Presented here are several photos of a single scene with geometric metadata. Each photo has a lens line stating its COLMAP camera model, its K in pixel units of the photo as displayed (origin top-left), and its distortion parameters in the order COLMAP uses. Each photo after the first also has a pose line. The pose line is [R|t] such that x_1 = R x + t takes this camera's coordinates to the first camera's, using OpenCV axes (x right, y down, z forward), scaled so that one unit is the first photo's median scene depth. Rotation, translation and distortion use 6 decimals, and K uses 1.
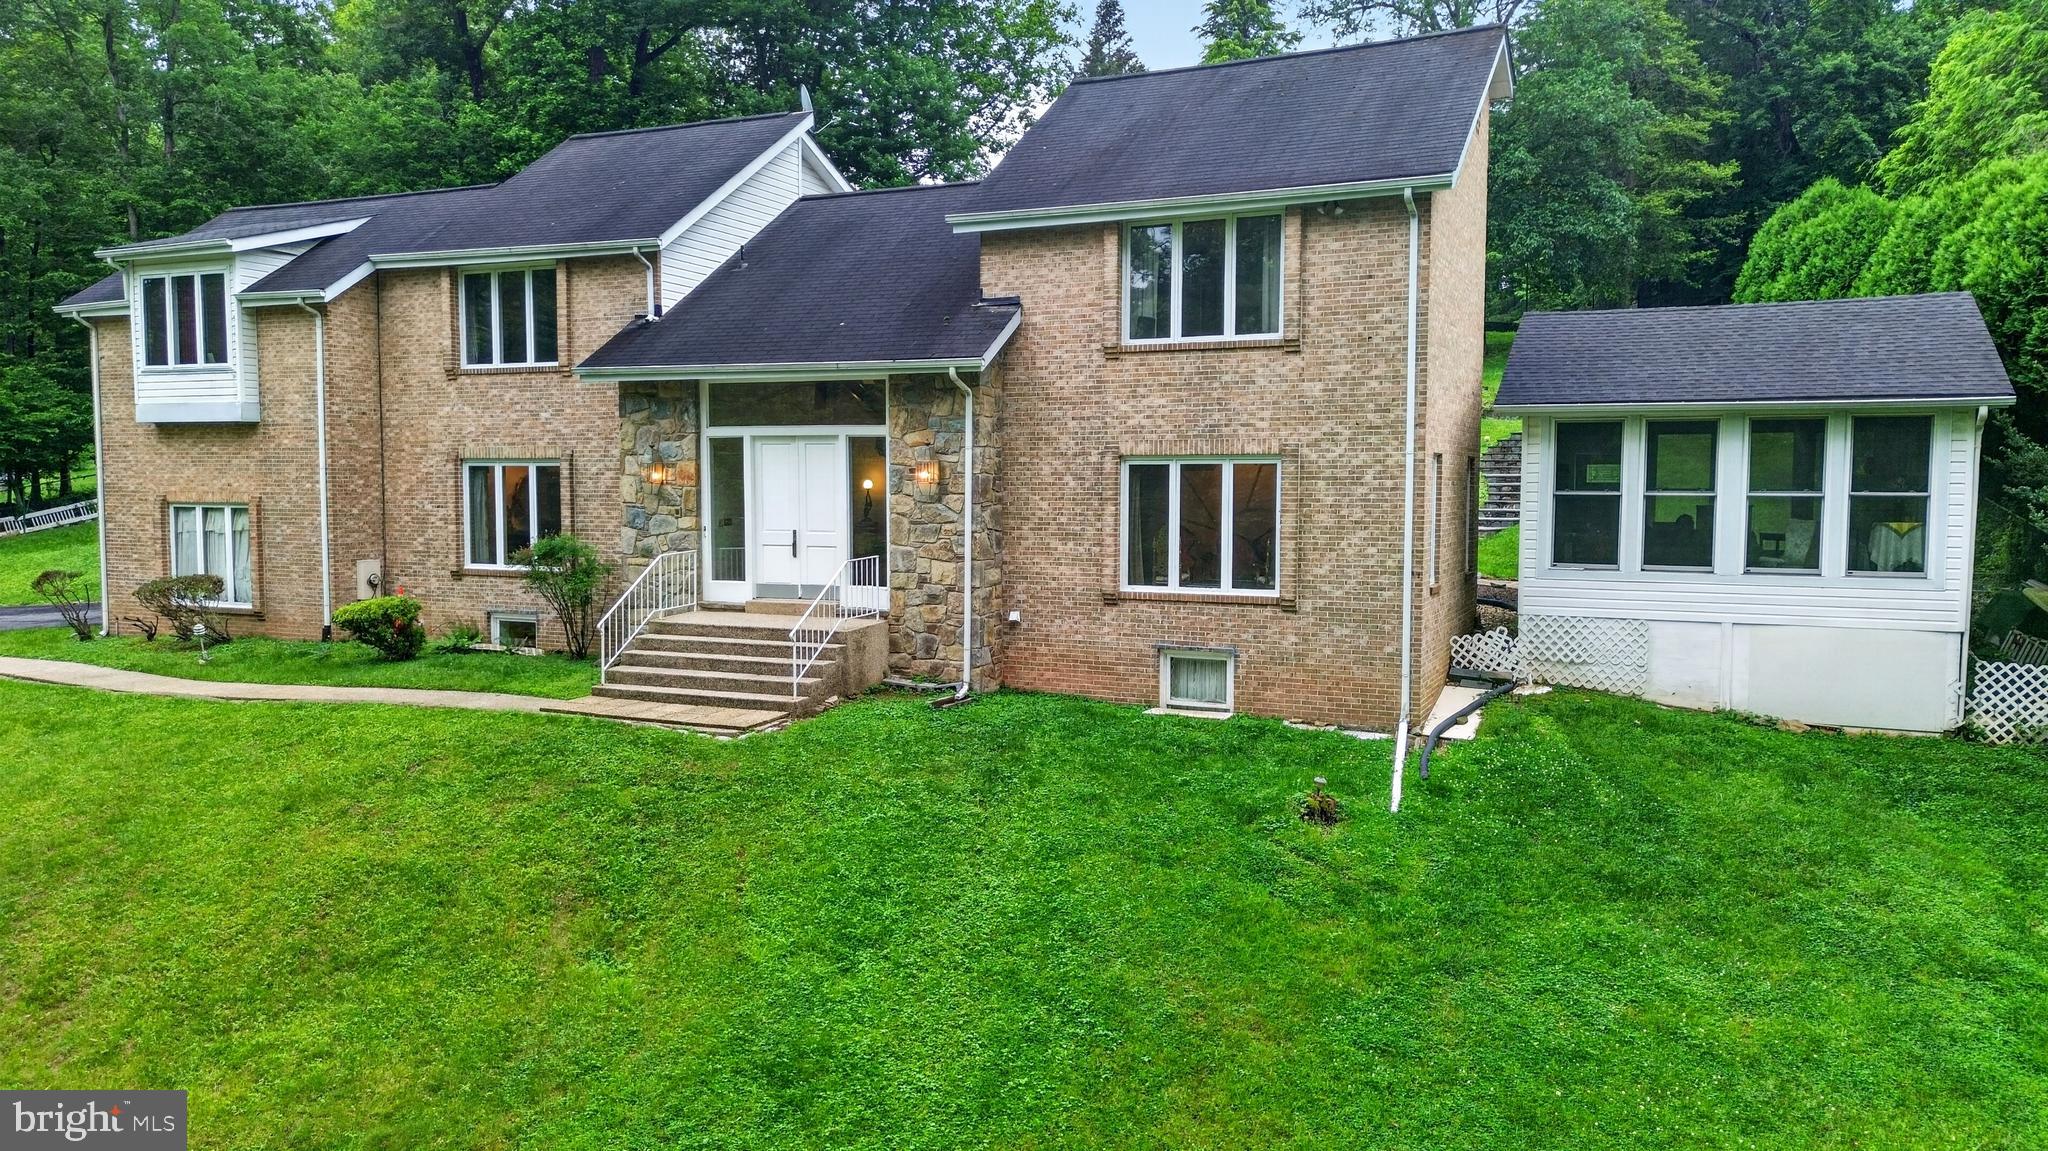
lens RADIAL K [[1465.1, 0, 1024.0], [0, 1465.1, 575.5], [0, 0, 1]] dist [0.083225, -0.075457]
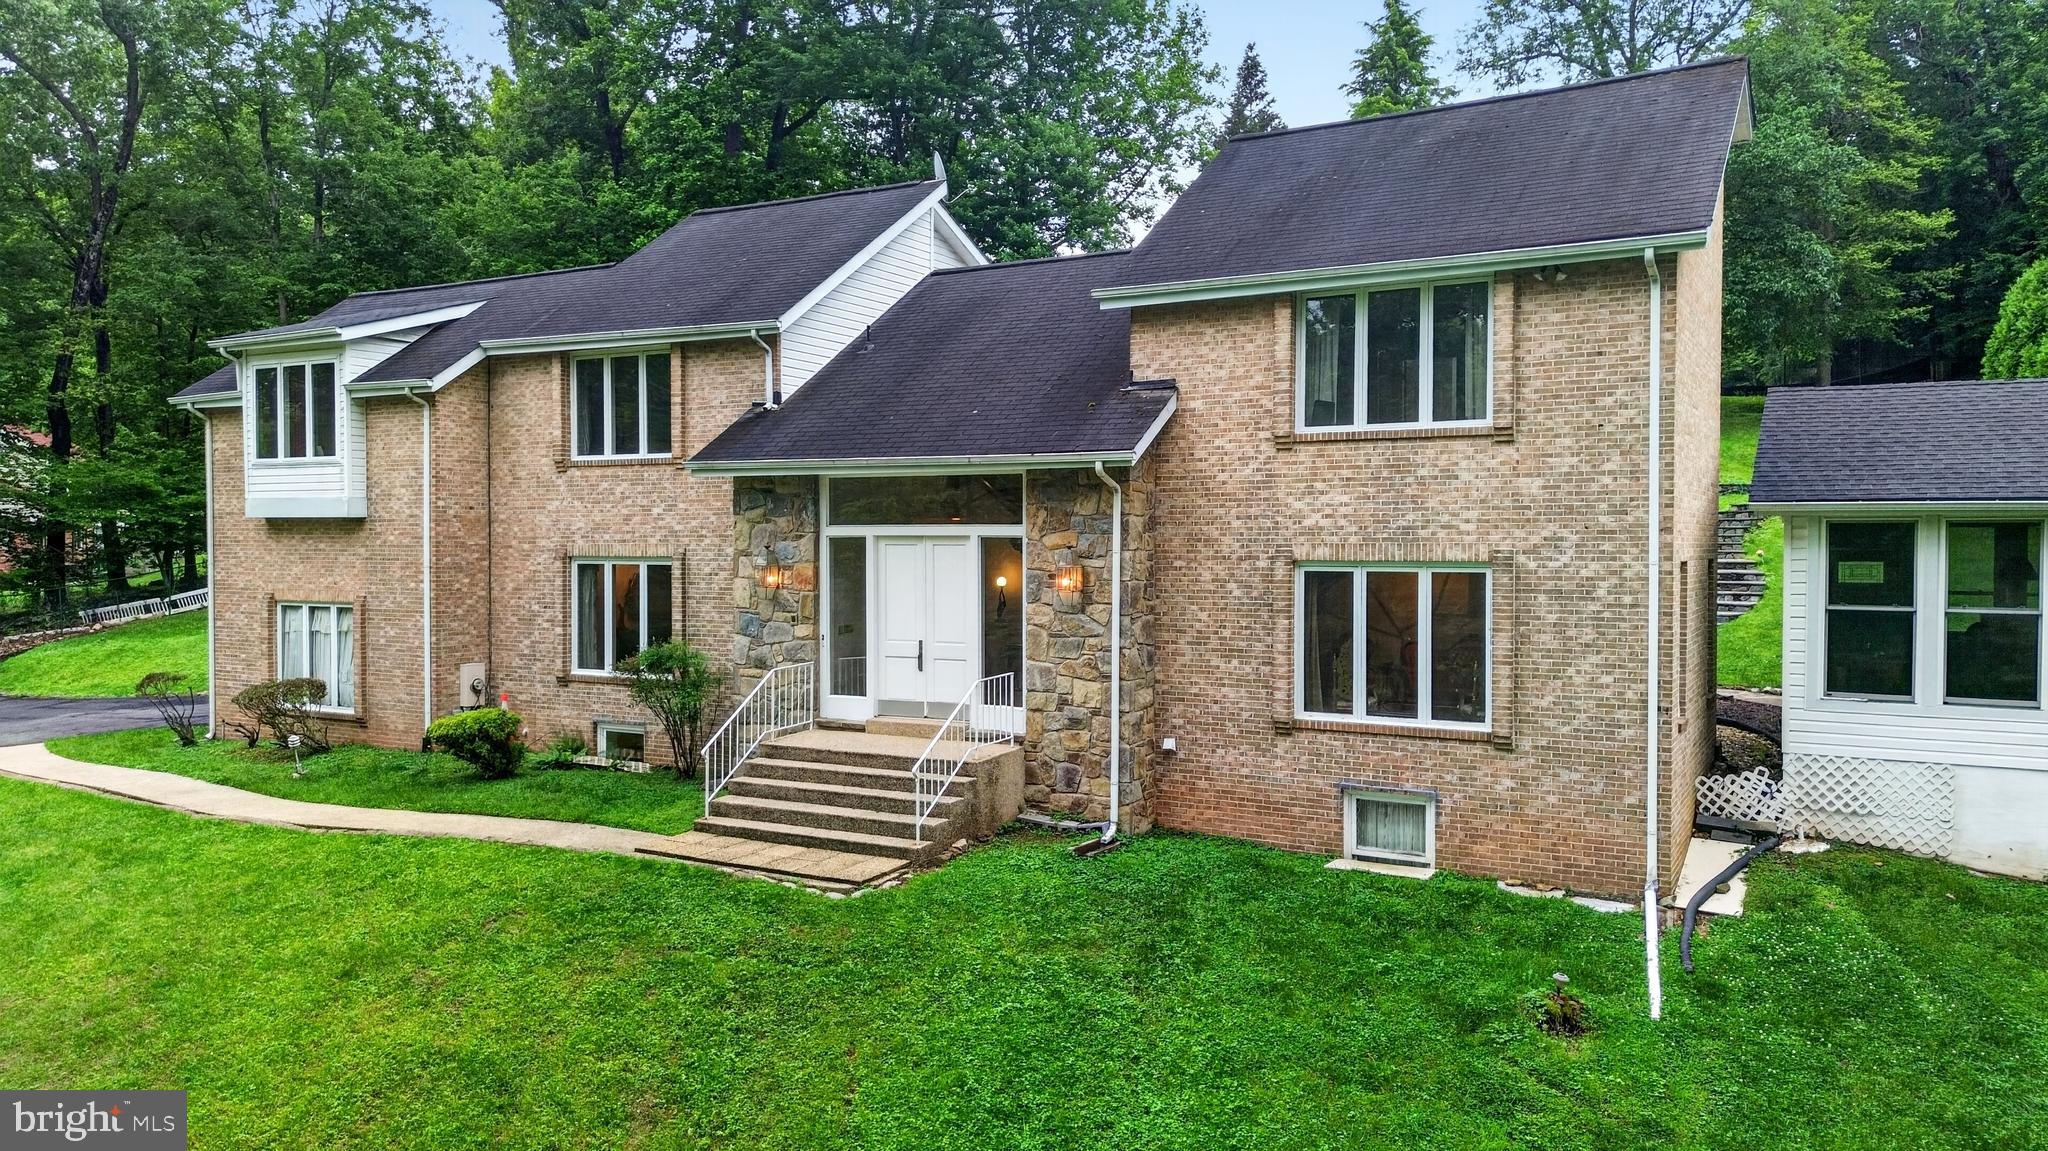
lens RADIAL K [[1465.1, 0, 1024.0], [0, 1465.1, 575.5], [0, 0, 1]] dist [0.083225, -0.075457]
pose [[0.995958, 0.000713, -0.089823, -0.014353], [-0.004484, 0.999116, -0.041788, -0.035520], [0.089713, 0.042022, 0.995081, 0.123572]]
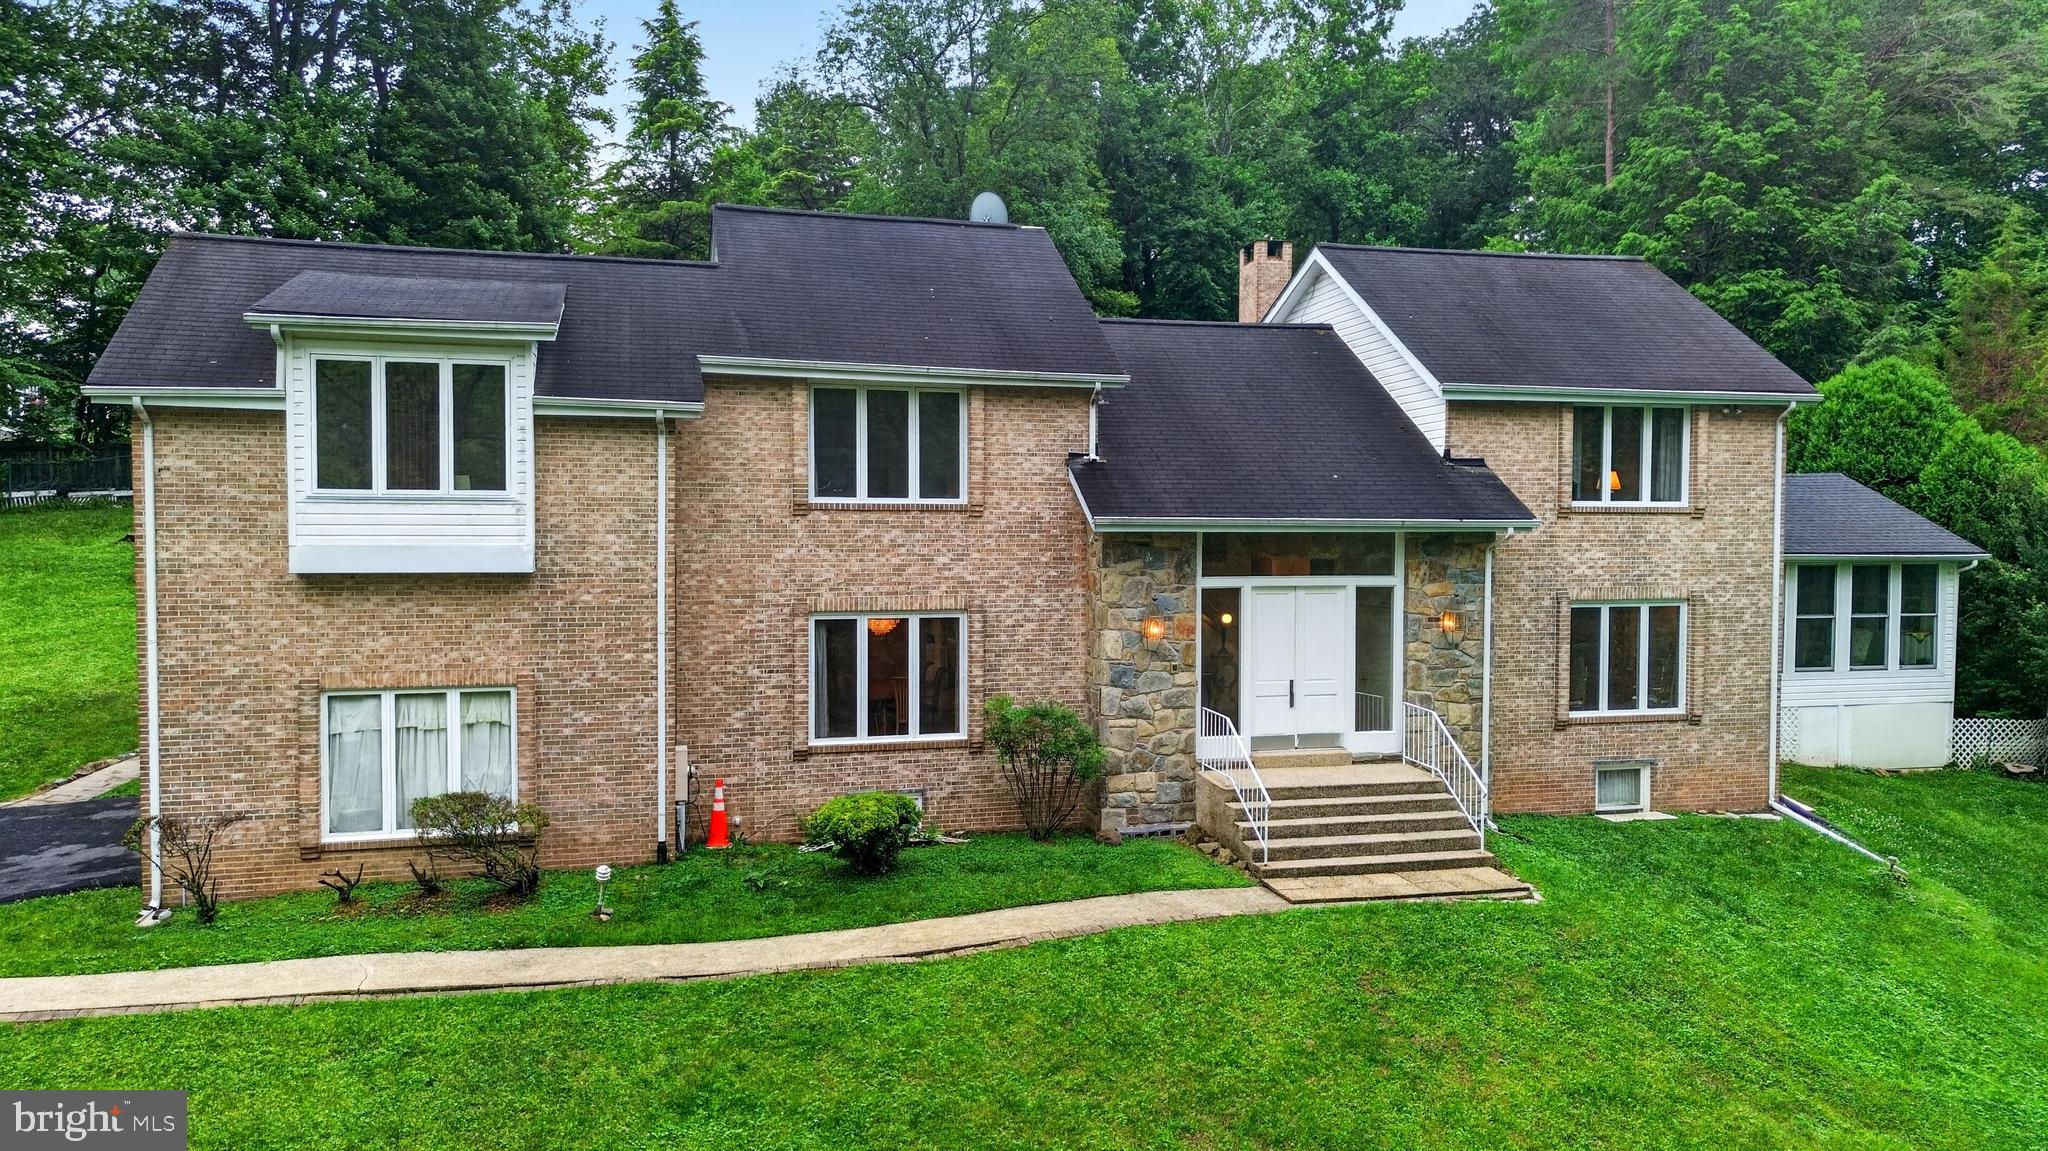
lens RADIAL K [[1464.1, 0, 1000.7], [0, 1464.1, 573.3], [0, 0, 1]] dist [0.148487, -0.296017]
pose [[0.761376, -0.025336, 0.647816, -1.004041], [0.040457, 0.999145, -0.008473, -0.108273], [-0.647047, 0.032660, 0.761750, 0.383824]]
